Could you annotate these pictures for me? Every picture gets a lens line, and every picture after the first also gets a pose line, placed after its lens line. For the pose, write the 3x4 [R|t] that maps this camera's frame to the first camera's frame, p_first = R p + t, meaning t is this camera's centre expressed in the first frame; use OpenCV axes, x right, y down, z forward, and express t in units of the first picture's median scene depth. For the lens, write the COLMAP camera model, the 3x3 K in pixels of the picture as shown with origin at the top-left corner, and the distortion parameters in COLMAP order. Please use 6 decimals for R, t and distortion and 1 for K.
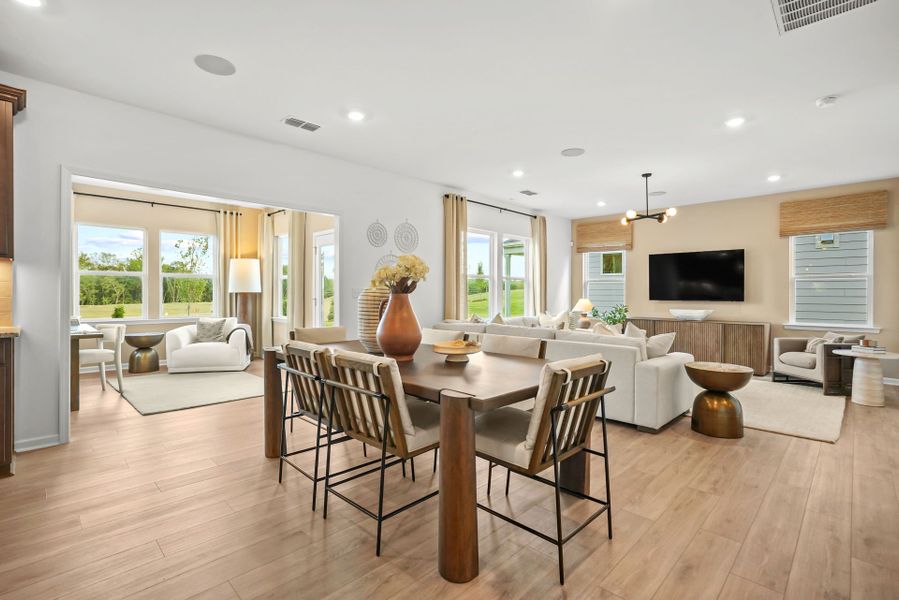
lens RADIAL K [[418.7, 0, 447.0], [0, 418.7, 297.5], [0, 0, 1]] dist [-0.018996, 0.008094]
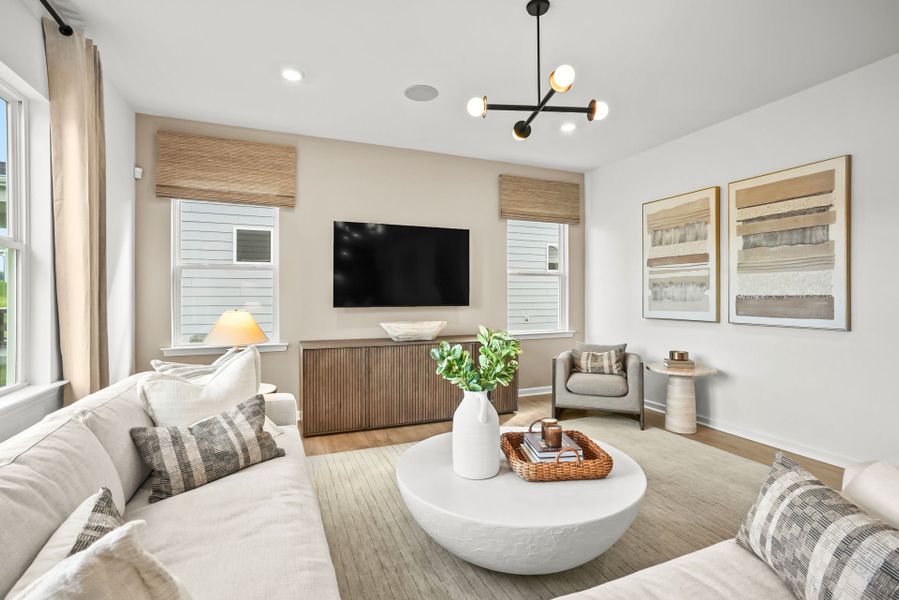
lens RADIAL K [[418.7, 0, 452.1], [0, 418.7, 292.7], [0, 0, 1]] dist [-0.018996, 0.008094]
pose [[0.385546, -0.010178, 0.922632, 0.066977], [0.011476, 0.999915, 0.006235, -0.018059], [-0.922617, 0.008185, 0.385630, 0.823711]]
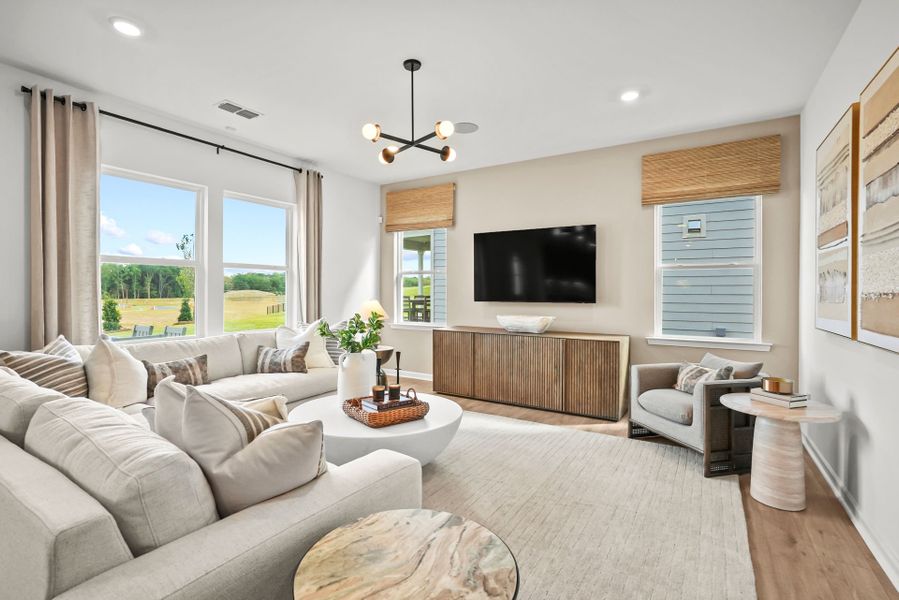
lens RADIAL K [[418.7, 0, 452.8], [0, 418.7, 299.8], [0, 0, 1]] dist [-0.018996, 0.008094]
pose [[0.973385, -0.010261, 0.228948, 0.368944], [0.007103, 0.999868, 0.014611, -0.008726], [-0.229067, -0.012596, 0.973329, 0.435881]]
